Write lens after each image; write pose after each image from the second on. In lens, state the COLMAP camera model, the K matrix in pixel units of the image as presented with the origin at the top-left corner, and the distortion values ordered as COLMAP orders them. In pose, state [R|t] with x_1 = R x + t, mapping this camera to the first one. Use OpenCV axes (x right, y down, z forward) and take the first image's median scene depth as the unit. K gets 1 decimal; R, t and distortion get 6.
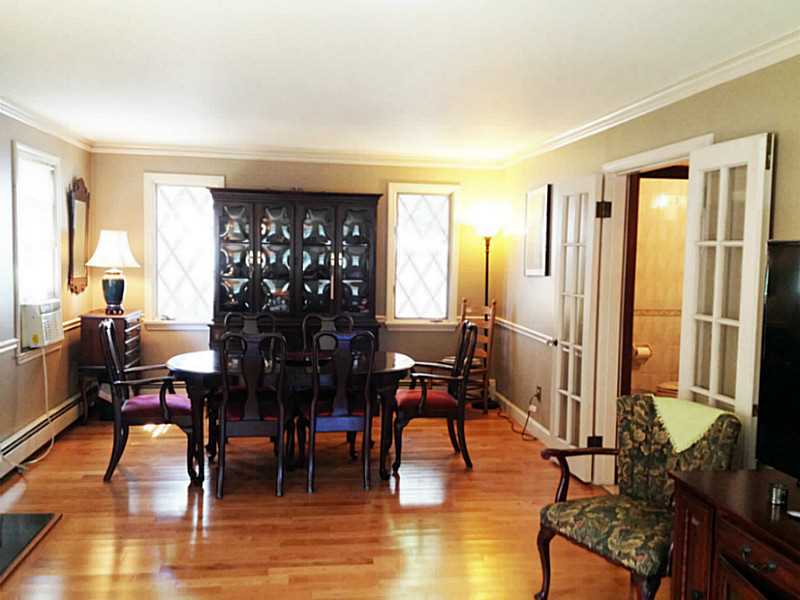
lens RADIAL K [[768.0, 0, 400.0], [0, 768.0, 300.0], [0, 0, 1]] dist [0.191204, -0.400984]
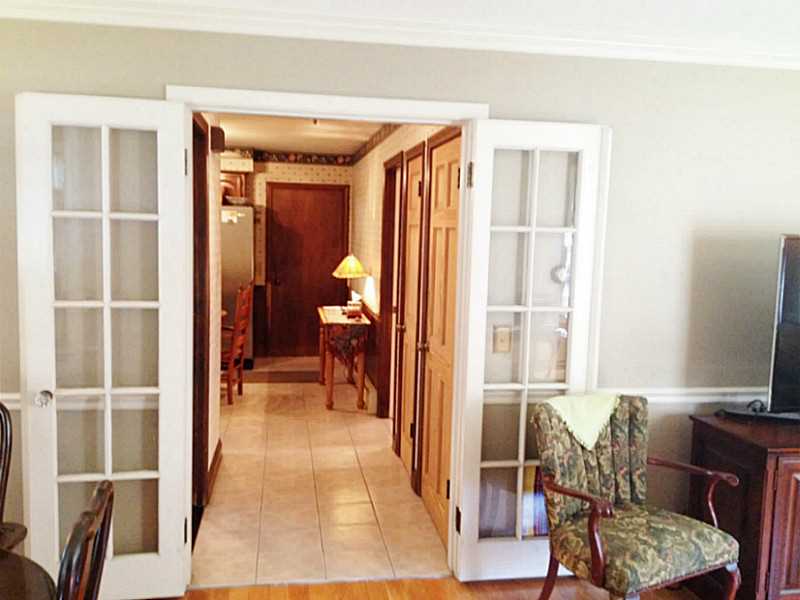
lens RADIAL K [[768.0, 0, 400.0], [0, 768.0, 300.0], [0, 0, 1]] dist [0.191204, -0.400984]
pose [[-0.044547, -0.121746, 0.991561, -0.588169], [0.043395, 0.991374, 0.123673, -0.121897], [-0.998064, 0.048538, -0.038880, 1.316670]]
